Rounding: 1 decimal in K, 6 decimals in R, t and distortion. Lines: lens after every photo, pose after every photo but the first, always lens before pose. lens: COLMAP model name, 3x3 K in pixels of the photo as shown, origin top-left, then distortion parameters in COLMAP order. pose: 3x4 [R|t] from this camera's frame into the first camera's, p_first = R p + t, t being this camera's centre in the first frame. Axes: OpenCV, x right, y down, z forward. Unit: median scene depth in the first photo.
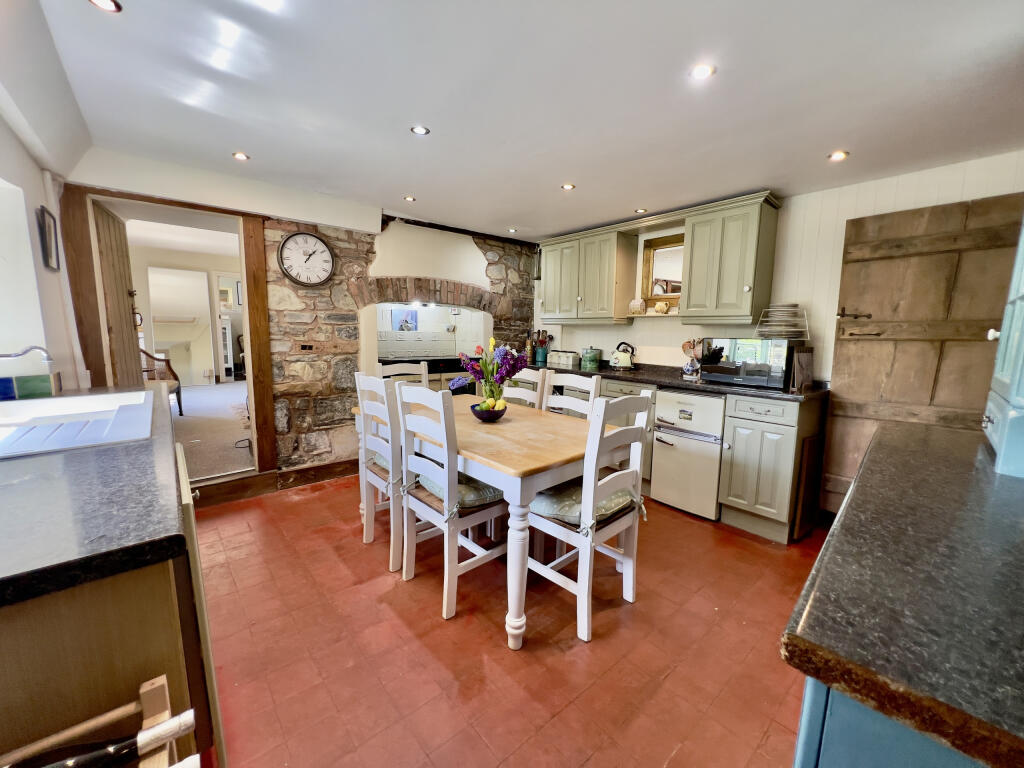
lens RADIAL K [[414.1, 0, 512.0], [0, 414.1, 384.0], [0, 0, 1]] dist [0.001848, 0.000312]
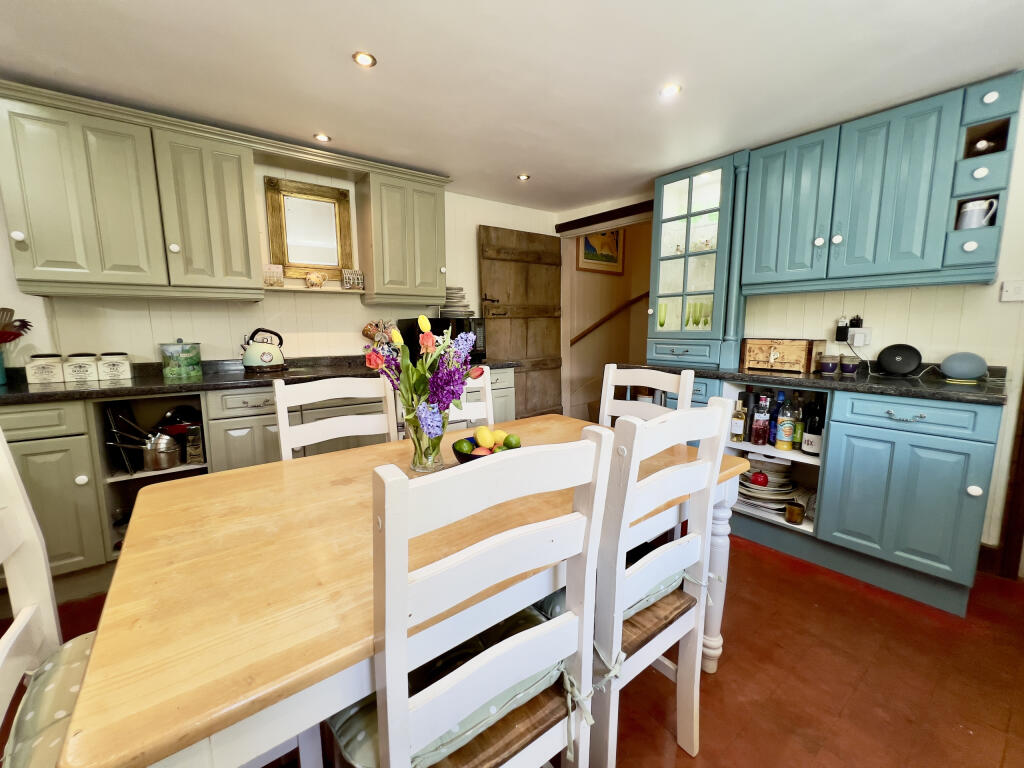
lens RADIAL K [[414.1, 0, 512.0], [0, 414.1, 384.0], [0, 0, 1]] dist [0.001848, 0.000312]
pose [[0.109108, -0.146475, 0.983179, -0.505097], [0.141770, 0.981266, 0.130457, -0.065164], [-0.983868, 0.125151, 0.127829, 0.797222]]
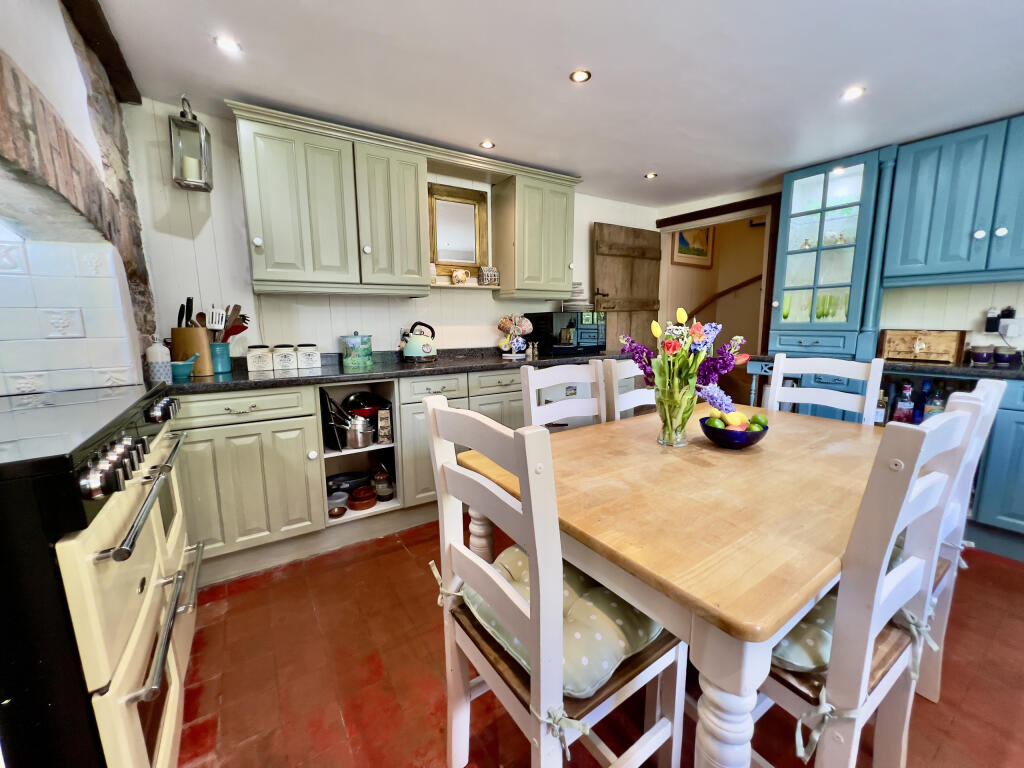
lens RADIAL K [[414.1, 0, 512.0], [0, 414.1, 384.0], [0, 0, 1]] dist [0.001848, 0.000312]
pose [[0.160783, -0.159319, 0.974046, -0.611640], [0.145590, 0.979919, 0.136247, -0.103652], [-0.976193, 0.119905, 0.180750, 1.076843]]
